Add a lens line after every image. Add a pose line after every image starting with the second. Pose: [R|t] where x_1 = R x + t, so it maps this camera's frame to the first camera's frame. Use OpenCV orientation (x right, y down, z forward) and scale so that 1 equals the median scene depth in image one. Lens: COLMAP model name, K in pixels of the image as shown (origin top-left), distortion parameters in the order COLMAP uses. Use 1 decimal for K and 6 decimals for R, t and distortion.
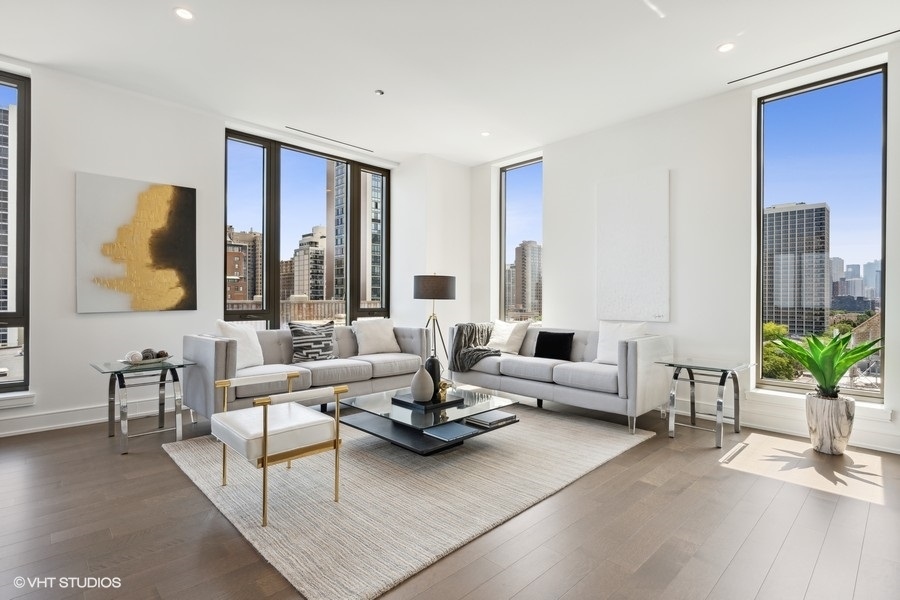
lens RADIAL K [[438.0, 0, 450.0], [0, 438.0, 300.0], [0, 0, 1]] dist [-0.000677, 0.000616]
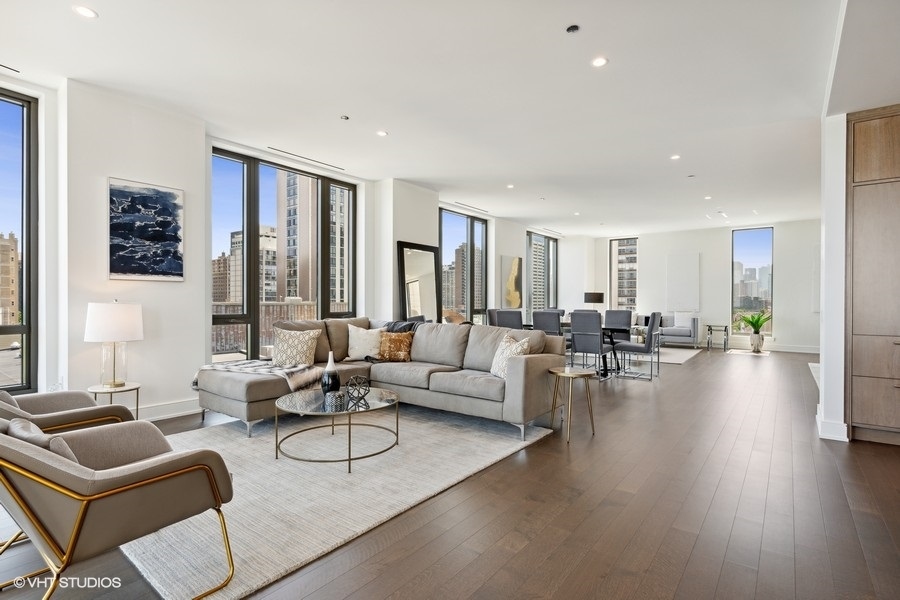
lens RADIAL K [[439.5, 0, 450.0], [0, 439.5, 300.0], [0, 0, 1]] dist [-0.003077, 0.000419]
pose [[0.989737, -0.001822, 0.142888, -1.367940], [0.002063, 0.999997, -0.001535, -0.019536], [-0.142884, 0.001814, 0.989738, -1.399233]]
